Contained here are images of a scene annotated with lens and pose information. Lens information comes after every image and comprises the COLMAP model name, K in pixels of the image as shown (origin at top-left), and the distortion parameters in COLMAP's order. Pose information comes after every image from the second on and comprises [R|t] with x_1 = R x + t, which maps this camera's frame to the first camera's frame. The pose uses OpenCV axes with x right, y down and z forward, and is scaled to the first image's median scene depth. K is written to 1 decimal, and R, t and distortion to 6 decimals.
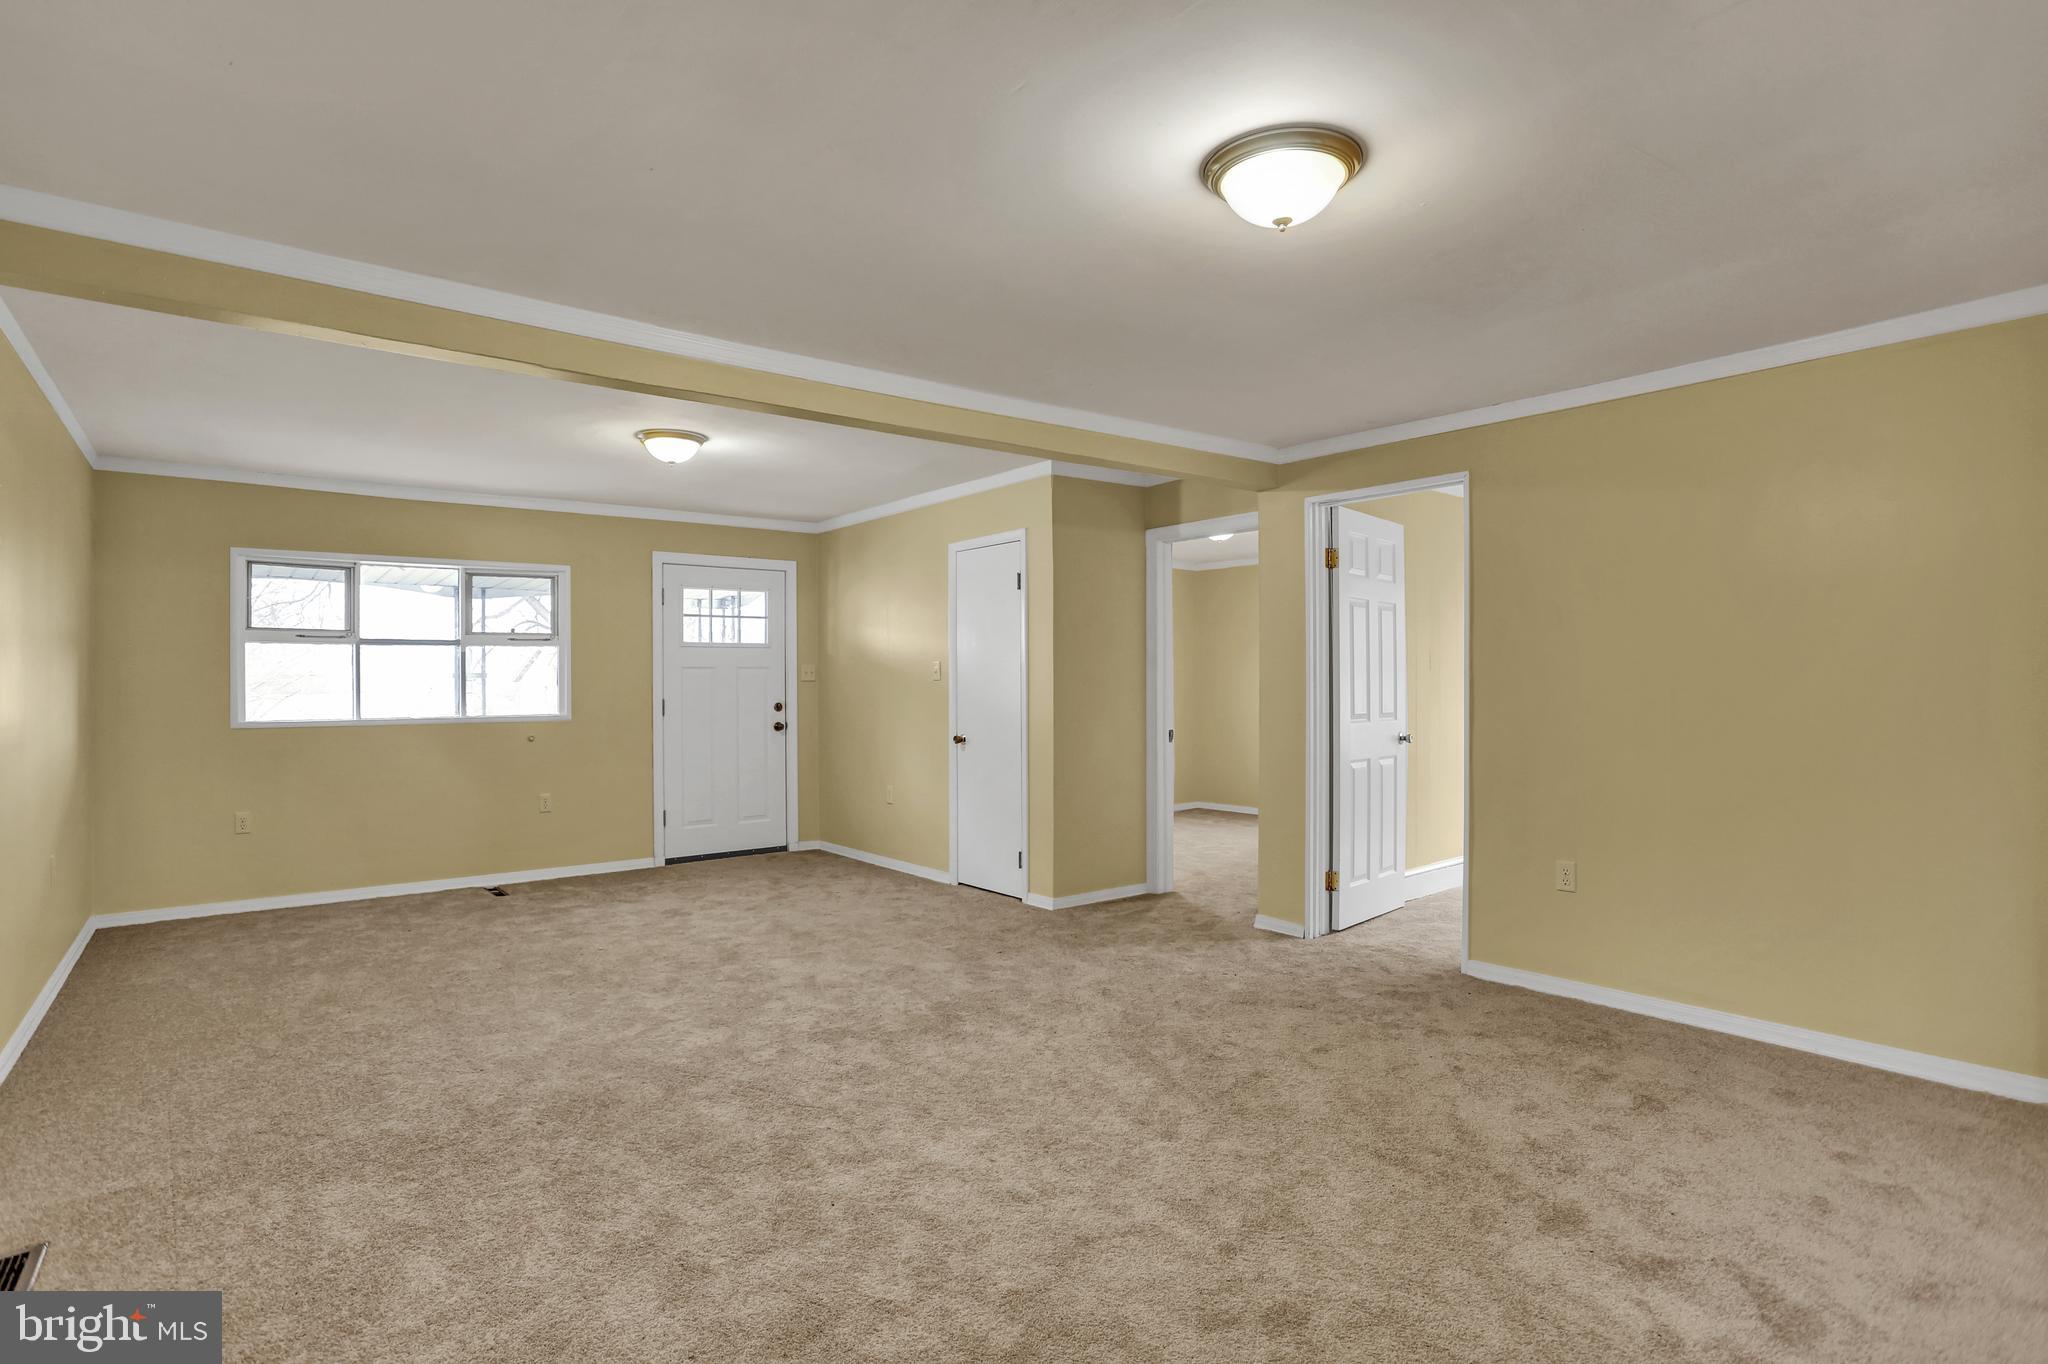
lens RADIAL K [[1035.9, 0, 1016.1], [0, 1035.9, 679.4], [0, 0, 1]] dist [-0.079644, 0.039343]
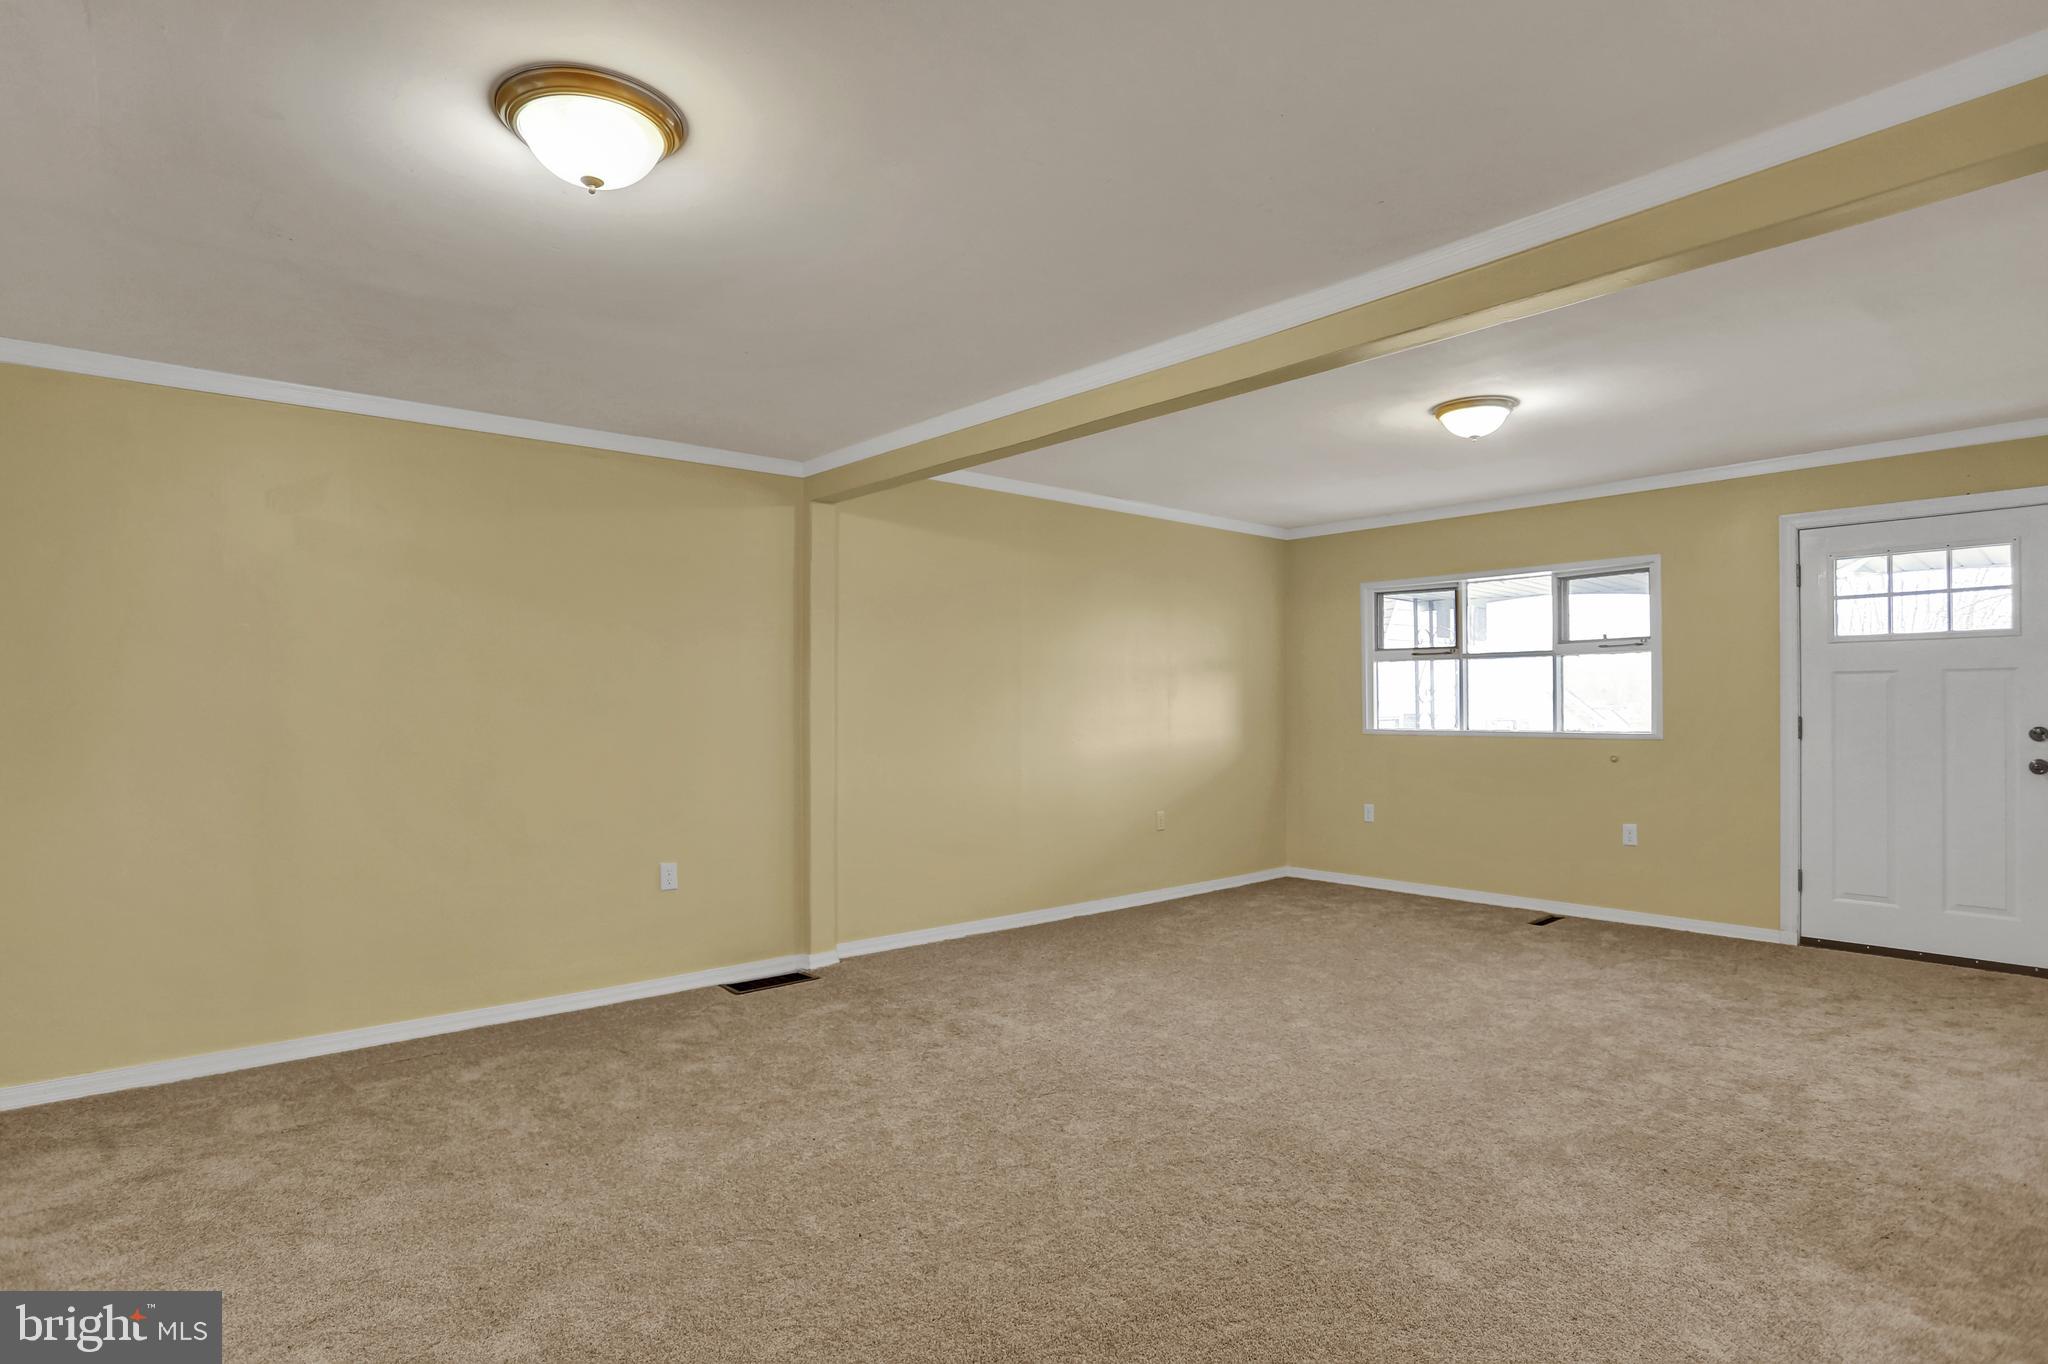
lens RADIAL K [[1045.5, 0, 1027.0], [0, 1045.5, 693.0], [0, 0, 1]] dist [-0.094065, 0.040686]
pose [[0.040167, -0.001759, -0.999191, 0.435930], [0.010009, 0.999949, -0.001358, -0.002500], [0.999143, -0.009947, 0.040183, 0.535561]]
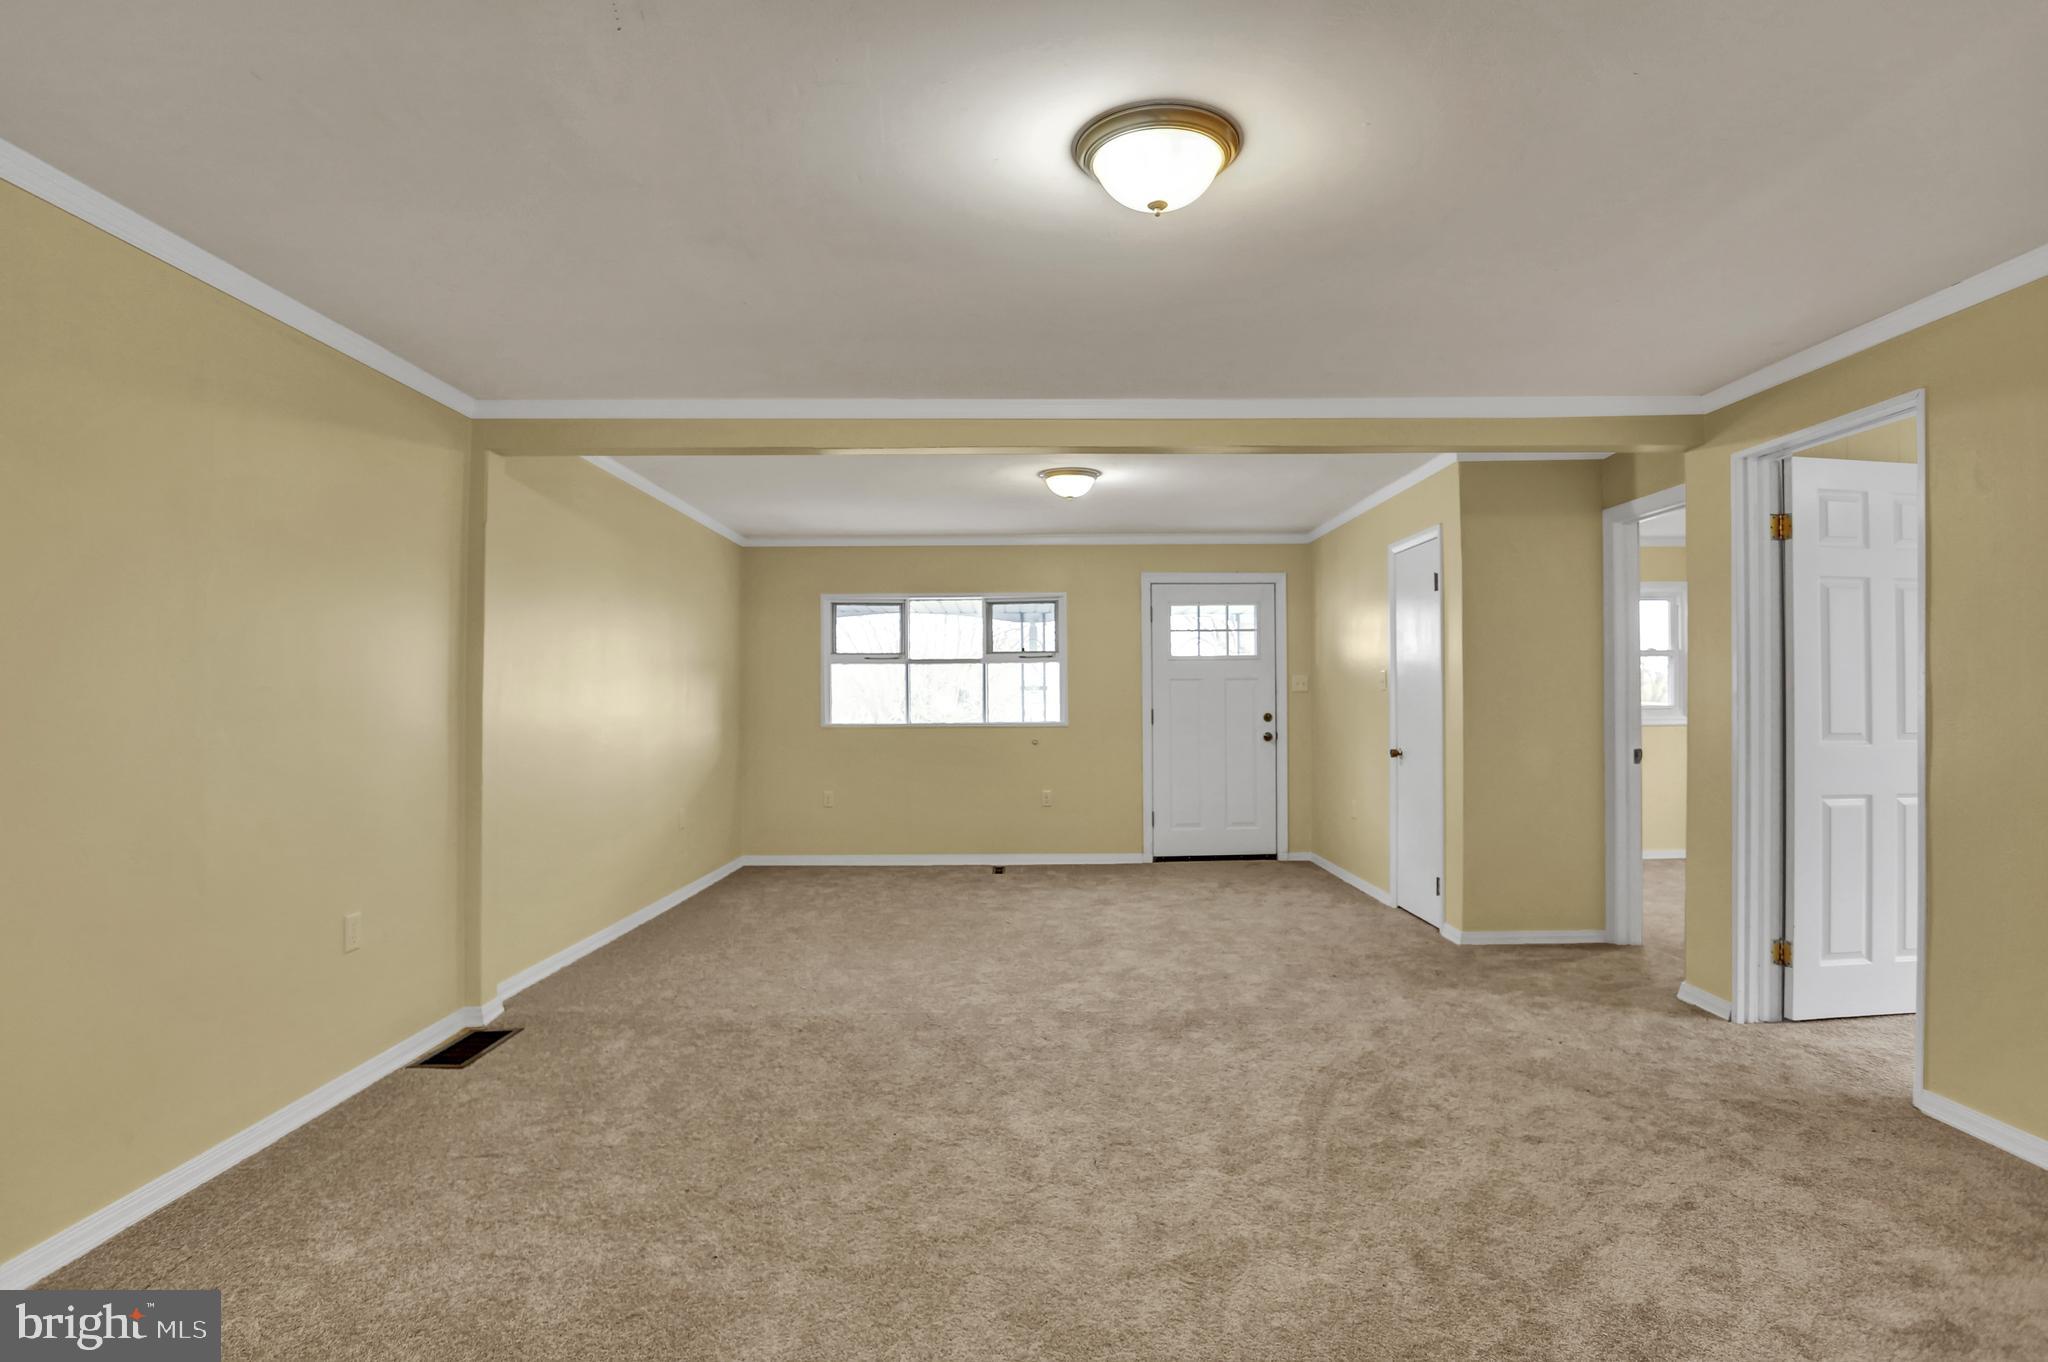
lens RADIAL K [[1035.9, 0, 1016.1], [0, 1035.9, 678.4], [0, 0, 1]] dist [-0.079644, 0.039343]
pose [[0.790727, -0.011265, -0.612066, 0.268885], [0.003714, 0.999901, -0.013605, 0.001862], [0.612158, 0.008485, 0.790690, 0.059191]]
